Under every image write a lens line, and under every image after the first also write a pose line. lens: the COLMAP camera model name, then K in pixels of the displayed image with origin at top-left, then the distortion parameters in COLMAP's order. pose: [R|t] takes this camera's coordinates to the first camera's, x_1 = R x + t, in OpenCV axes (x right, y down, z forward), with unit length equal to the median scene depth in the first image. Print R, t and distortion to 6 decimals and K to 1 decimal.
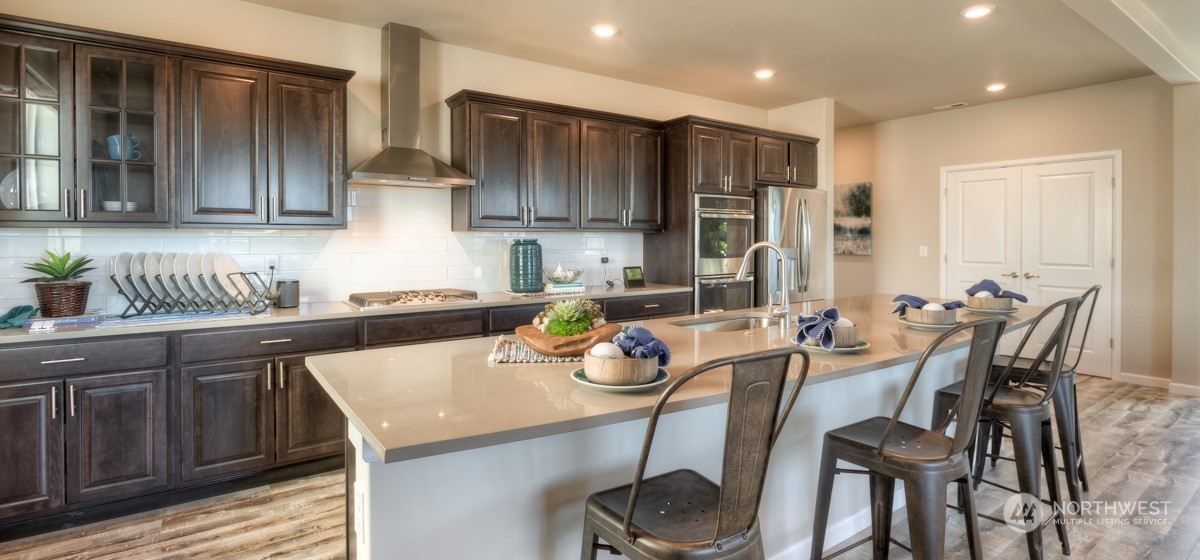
lens RADIAL K [[554.4, 0, 603.6], [0, 554.4, 244.6], [0, 0, 1]] dist [-0.007895, 0.001011]
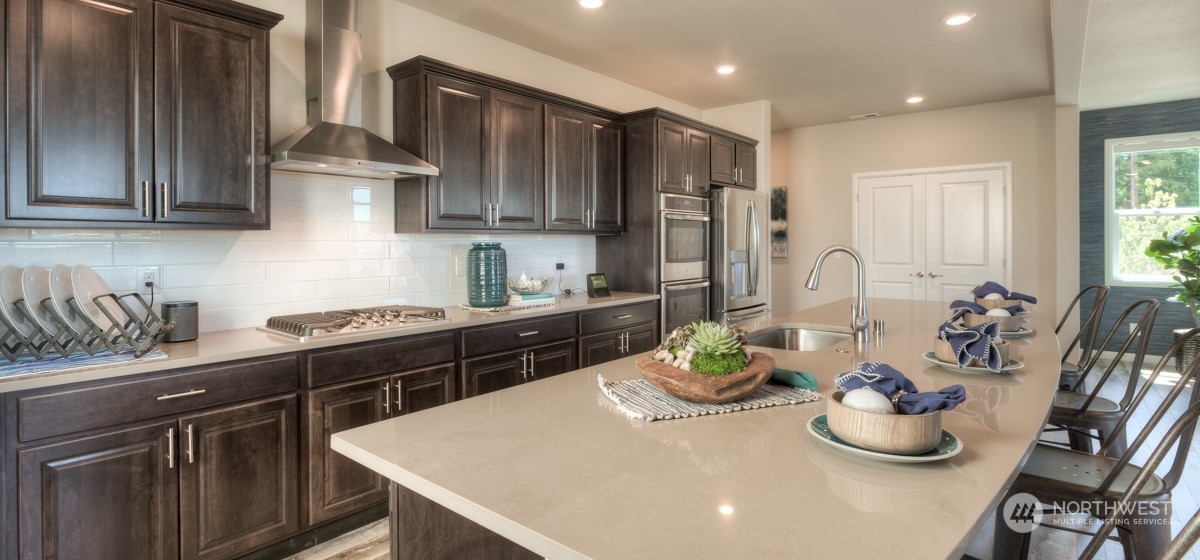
lens RADIAL K [[554.4, 0, 601.6], [0, 554.4, 244.5], [0, 0, 1]] dist [-0.007895, 0.001011]
pose [[0.966994, -0.003404, 0.254775, -0.192550], [0.004865, 0.999975, -0.005104, -0.002182], [-0.254752, 0.006175, 0.966987, 0.154974]]
